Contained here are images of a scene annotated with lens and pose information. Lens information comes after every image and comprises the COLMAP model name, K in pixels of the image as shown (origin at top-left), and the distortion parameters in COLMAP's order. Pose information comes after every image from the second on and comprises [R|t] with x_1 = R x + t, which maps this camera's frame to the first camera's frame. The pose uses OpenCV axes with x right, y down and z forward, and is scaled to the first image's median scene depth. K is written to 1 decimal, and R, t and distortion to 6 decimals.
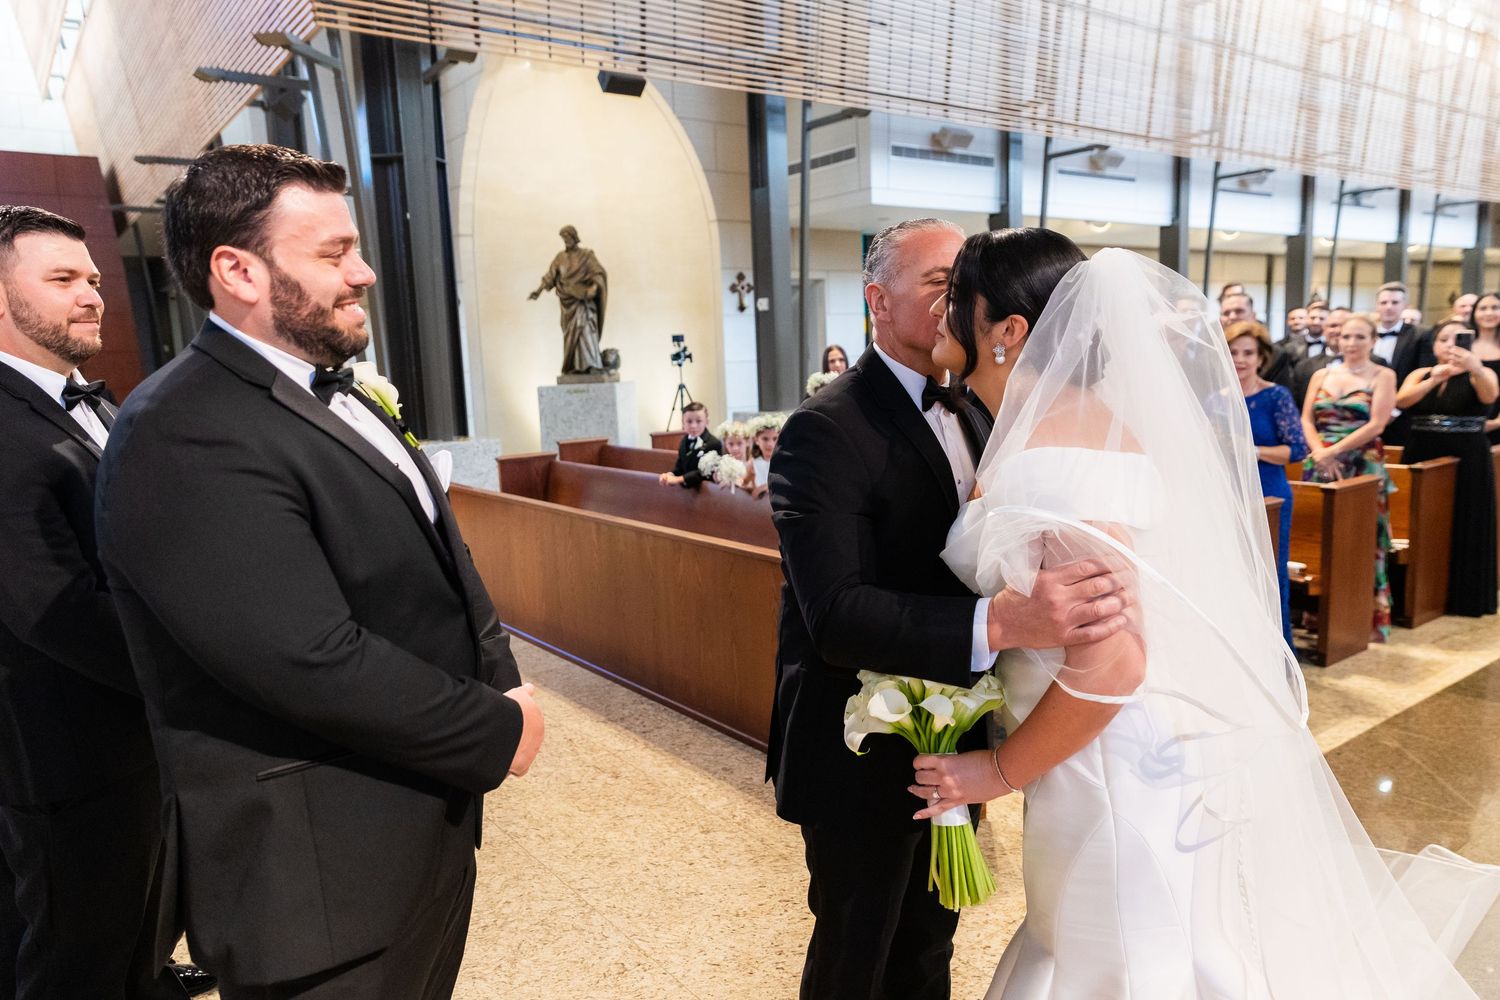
lens RADIAL K [[1016.8, 0, 760.6], [0, 1016.8, 504.1], [0, 0, 1]] dist [0.009147, -0.004508]
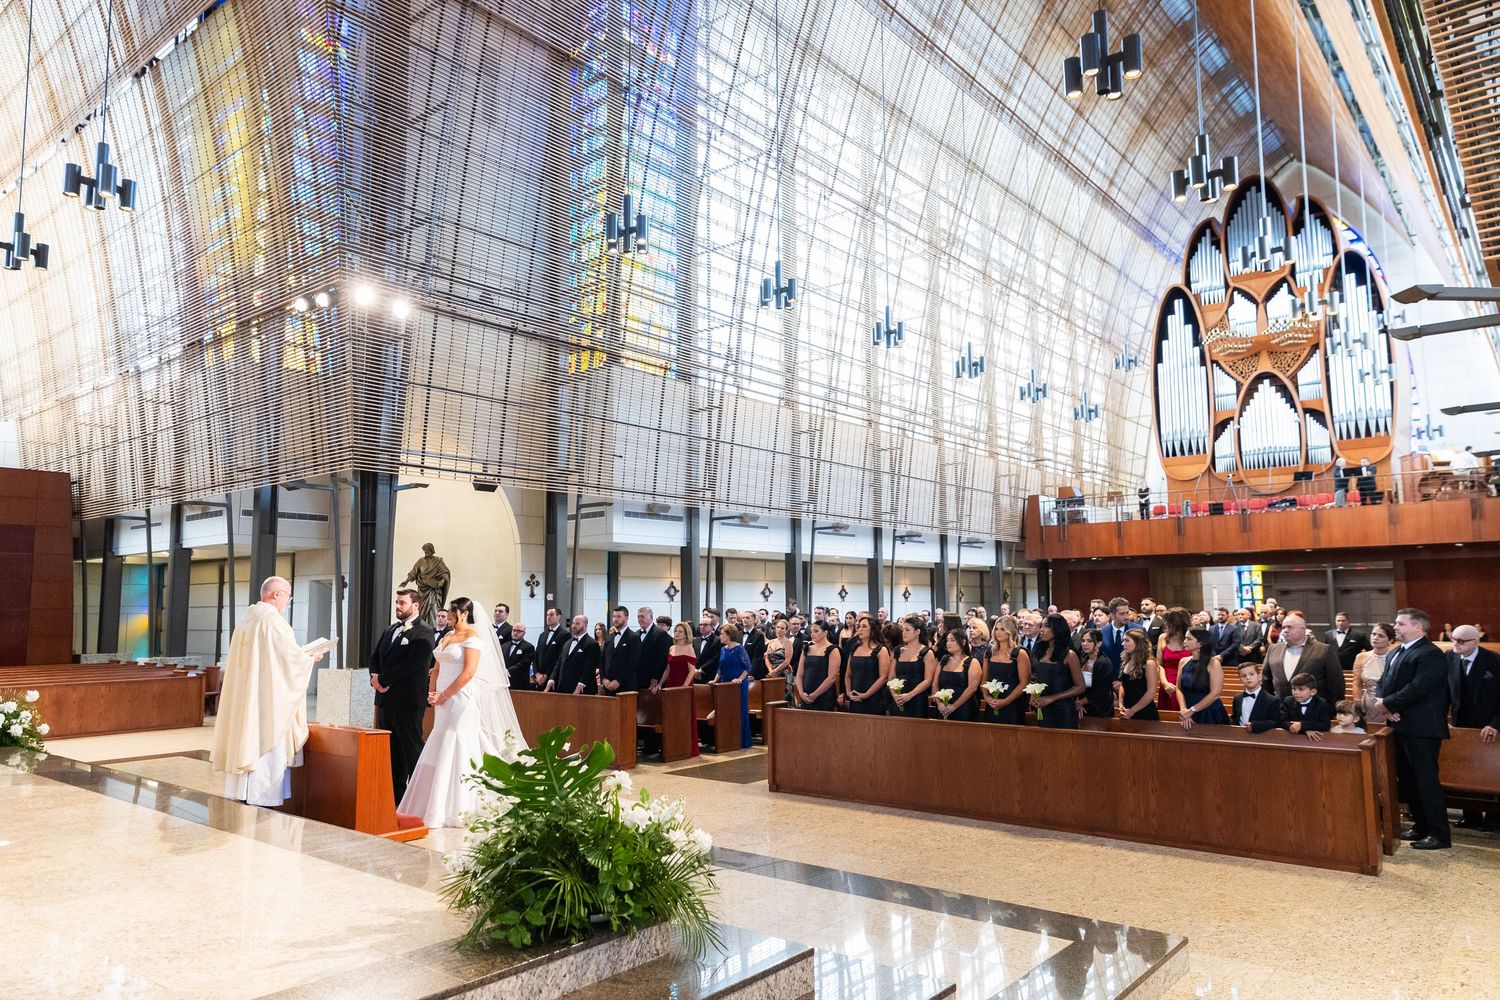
lens RADIAL K [[973.7, 0, 739.4], [0, 973.7, 492.9], [0, 0, 1]] dist [0.006552, 0.002093]
pose [[0.973335, 0.056400, 0.222347, -0.058449], [0.005834, 0.962902, -0.269788, 0.082407], [-0.229315, 0.263892, 0.936897, -0.660606]]
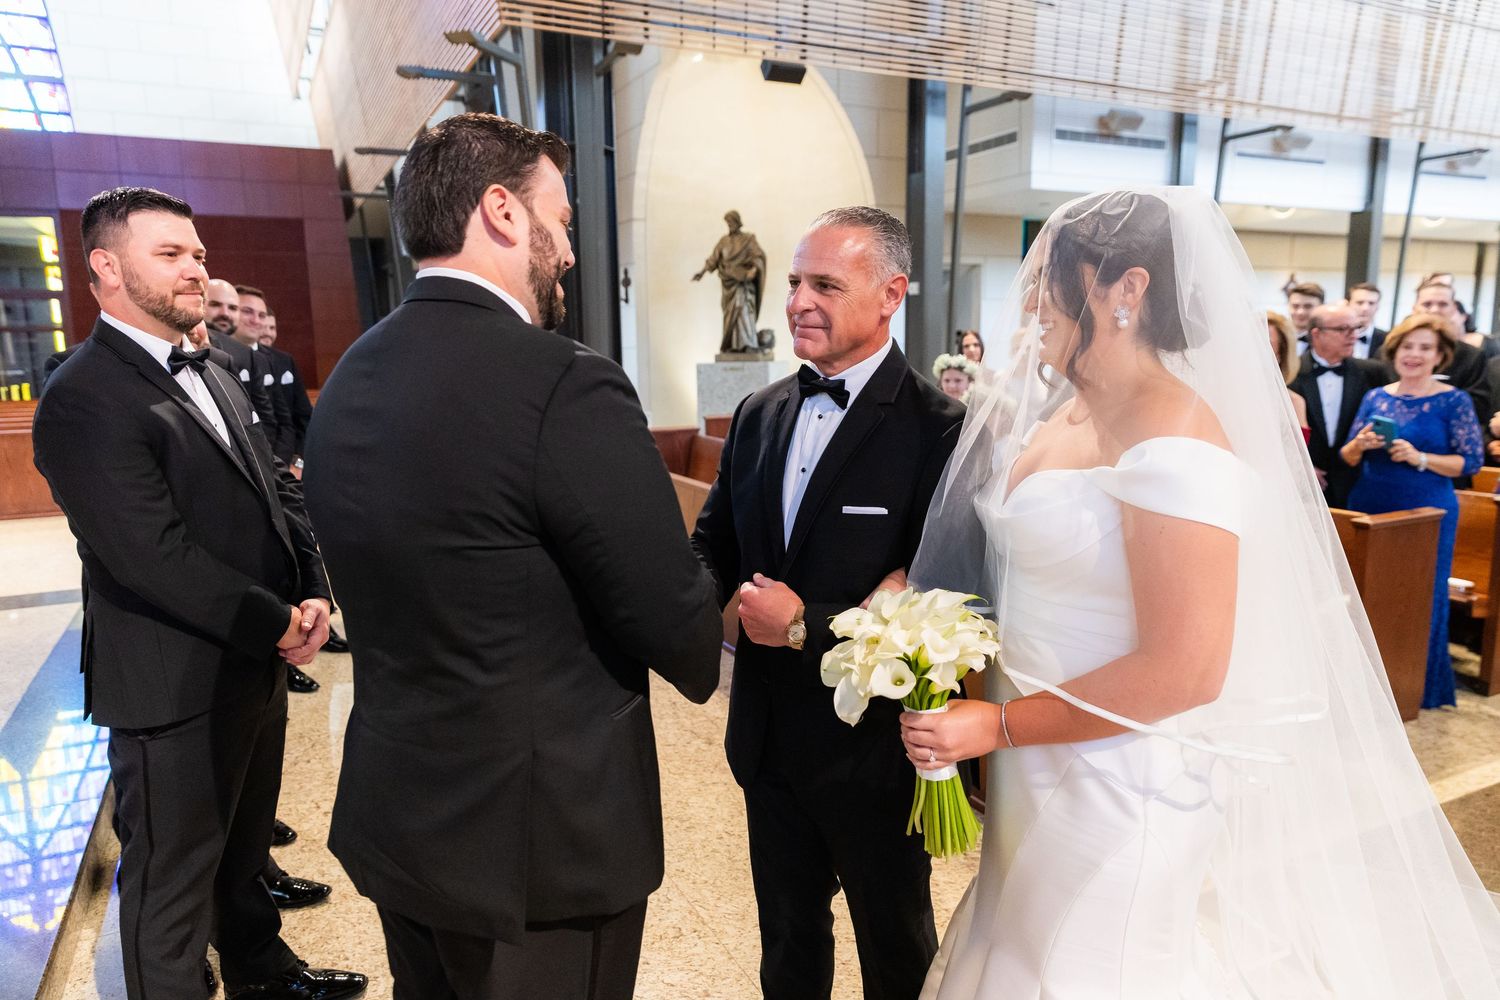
lens RADIAL K [[973.7, 0, 747.9], [0, 973.7, 498.9], [0, 0, 1]] dist [0.006552, 0.002093]
pose [[0.983753, 0.052484, -0.171684, 0.015871], [-0.049057, 0.998504, 0.024146, -0.001896], [0.172694, -0.015332, 0.984856, 0.009725]]
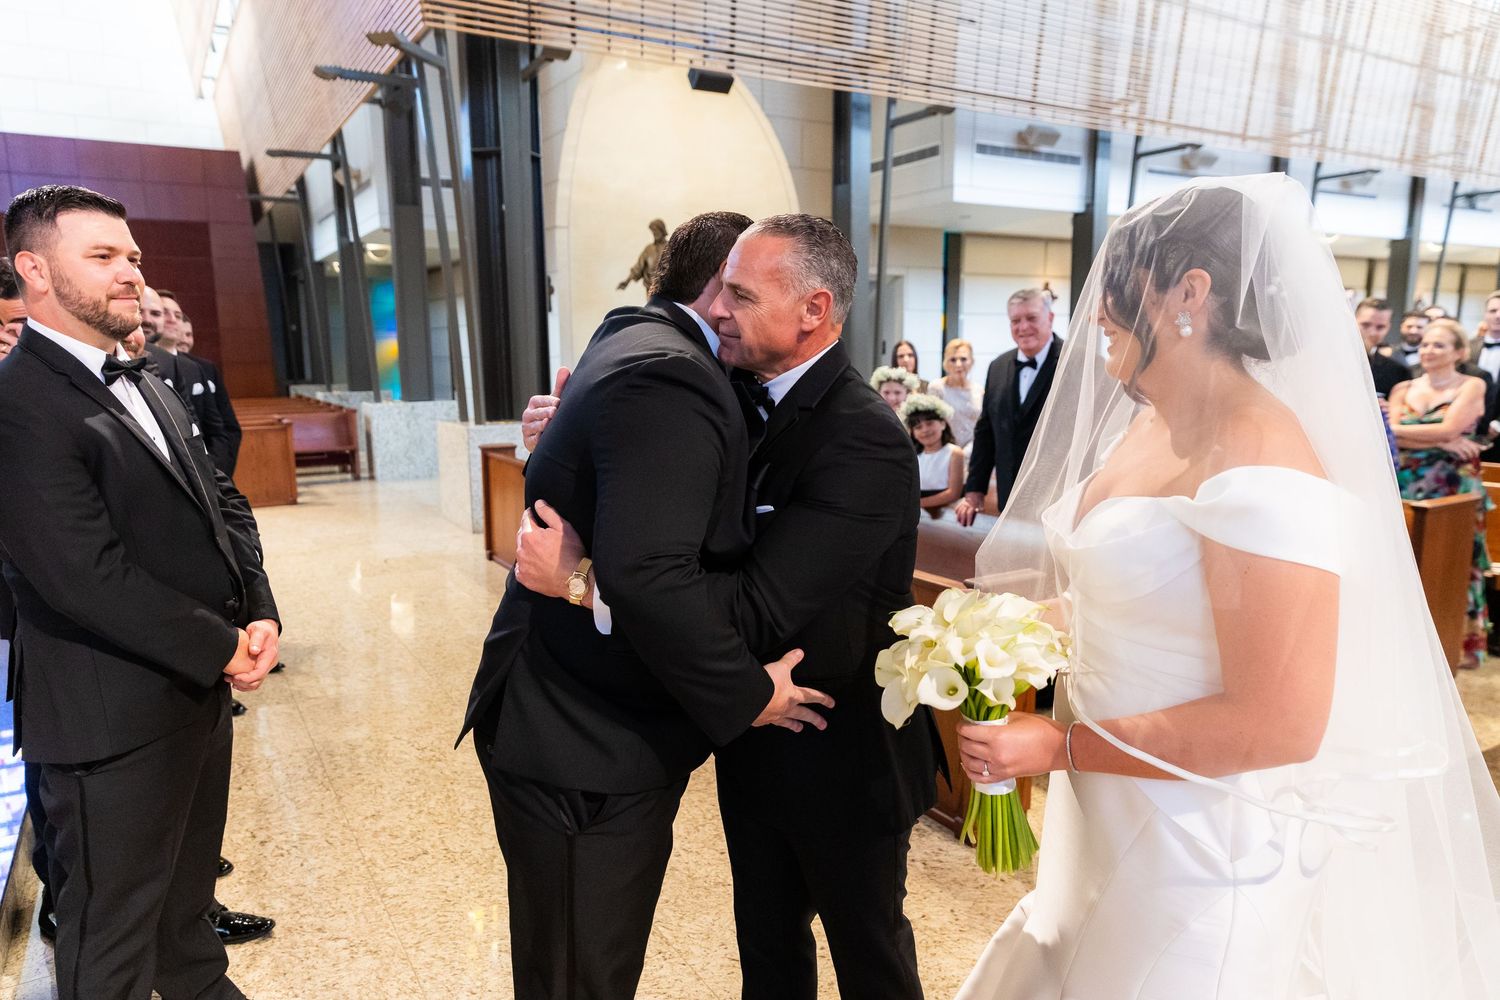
lens RADIAL K [[973.7, 0, 736.6], [0, 973.7, 506.7], [0, 0, 1]] dist [0.006552, 0.002093]
pose [[0.993656, 0.043794, -0.103586, 0.008461], [-0.042031, 0.998933, 0.019141, -0.001947], [0.104314, -0.014666, 0.994436, 0.011187]]
